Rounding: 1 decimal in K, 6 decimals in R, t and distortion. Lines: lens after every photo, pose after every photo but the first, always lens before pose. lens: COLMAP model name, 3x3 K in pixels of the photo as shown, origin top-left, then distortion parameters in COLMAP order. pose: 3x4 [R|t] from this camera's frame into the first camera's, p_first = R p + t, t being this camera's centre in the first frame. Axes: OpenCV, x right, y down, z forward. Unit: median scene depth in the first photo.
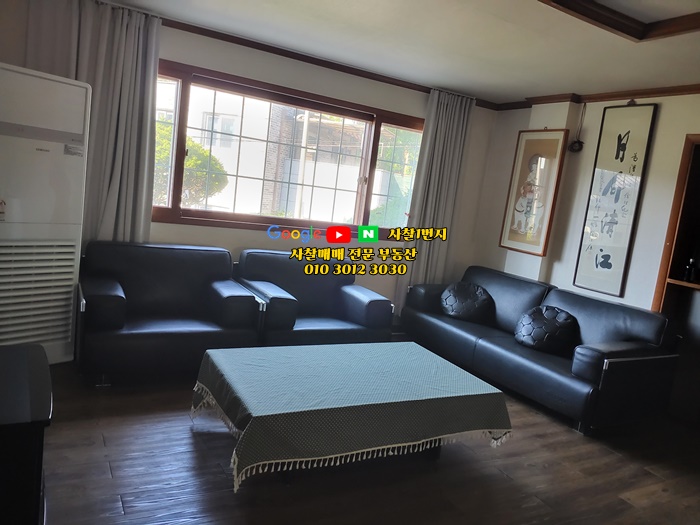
lens RADIAL K [[541.0, 0, 343.8], [0, 541.0, 261.8], [0, 0, 1]] dist [0.016365, -0.002457]
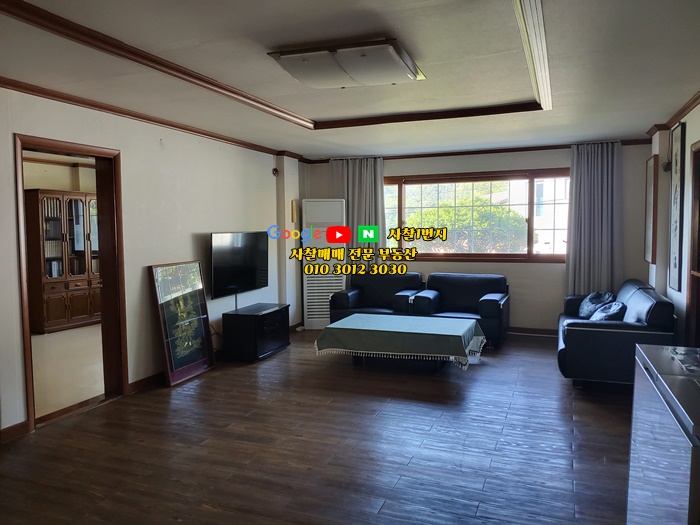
lens RADIAL K [[541.0, 0, 343.8], [0, 541.0, 261.8], [0, 0, 1]] dist [0.016365, -0.002457]
pose [[0.609327, -0.074481, -0.789414, 0.865135], [-0.008553, 0.994903, -0.100470, 0.100576], [0.792873, 0.067971, 0.605584, -0.215949]]
